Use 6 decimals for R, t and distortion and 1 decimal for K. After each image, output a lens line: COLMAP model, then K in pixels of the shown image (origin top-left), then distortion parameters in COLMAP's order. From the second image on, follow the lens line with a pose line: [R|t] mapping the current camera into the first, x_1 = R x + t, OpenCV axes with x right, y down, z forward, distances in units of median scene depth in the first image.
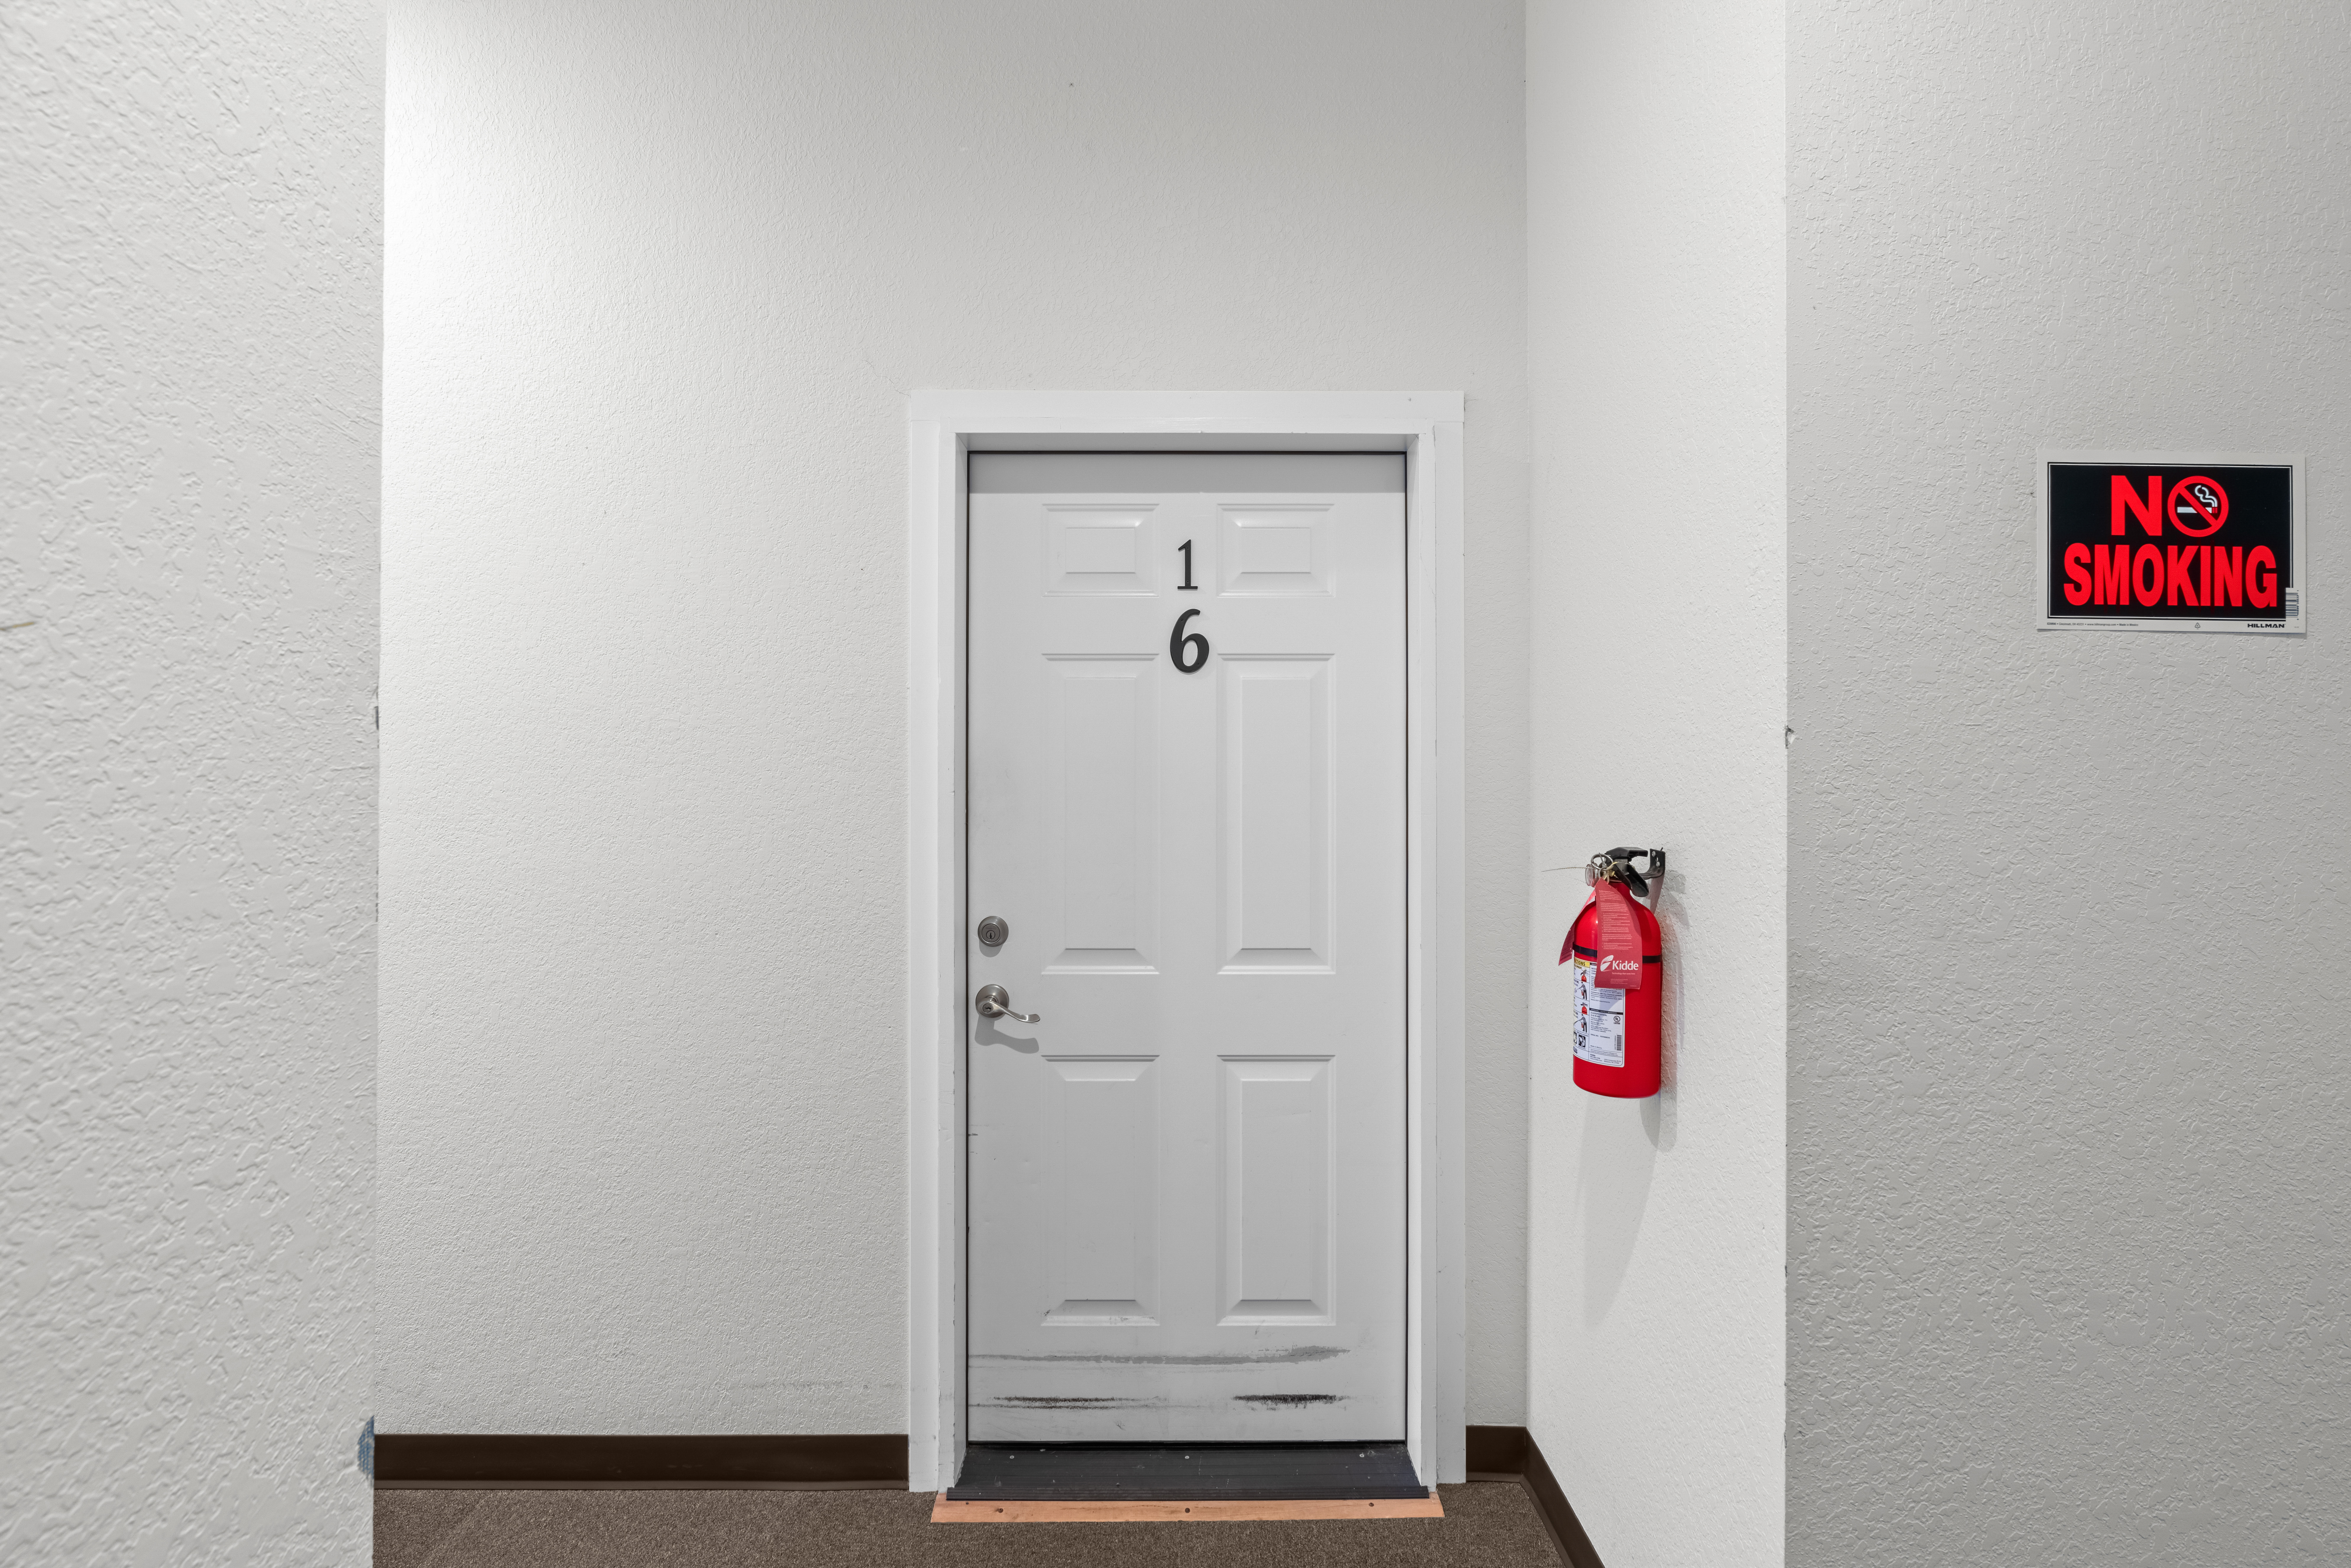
lens RADIAL K [[1064.3, 0, 1175.7], [0, 1064.3, 773.0], [0, 0, 1]] dist [-0.004528, 0.002202]
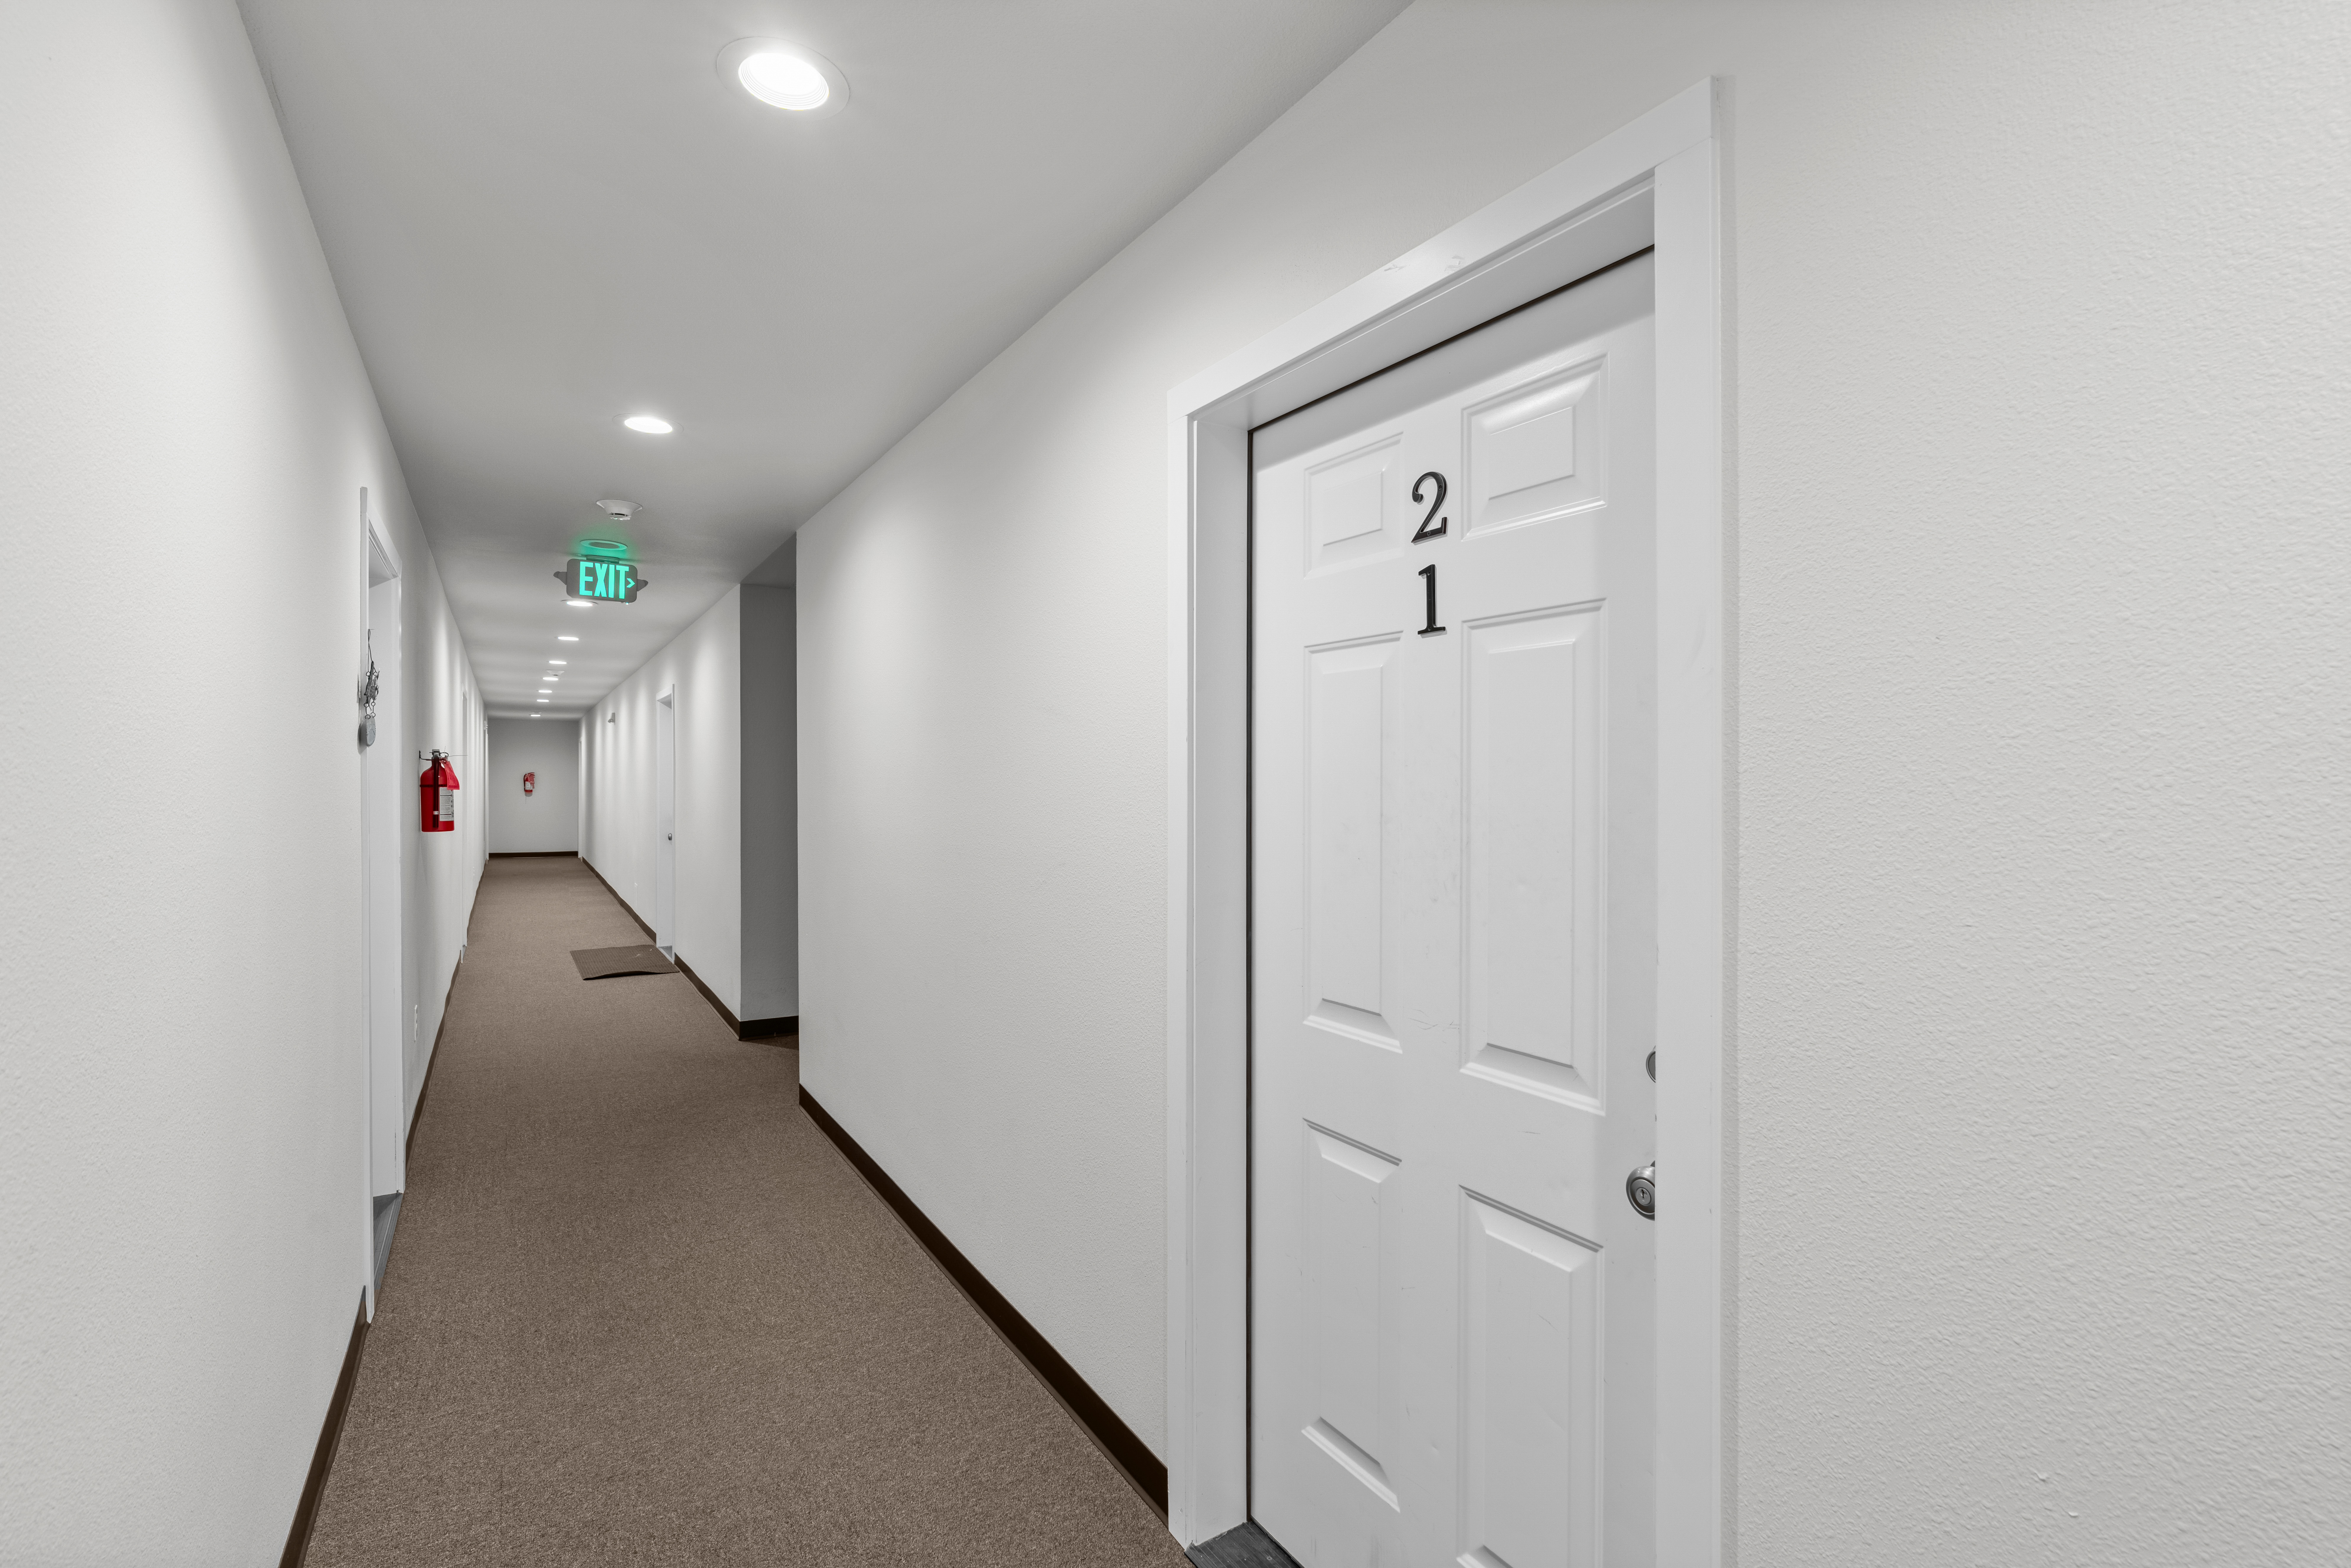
lens RADIAL K [[1064.3, 0, 1177.7], [0, 1064.3, 786.3], [0, 0, 1]] dist [-0.004528, 0.002202]
pose [[0.545071, 0.009810, -0.838332, 0.529545], [-0.001169, 0.999939, 0.010941, -0.009275], [0.838389, -0.004984, 0.545050, 0.454431]]
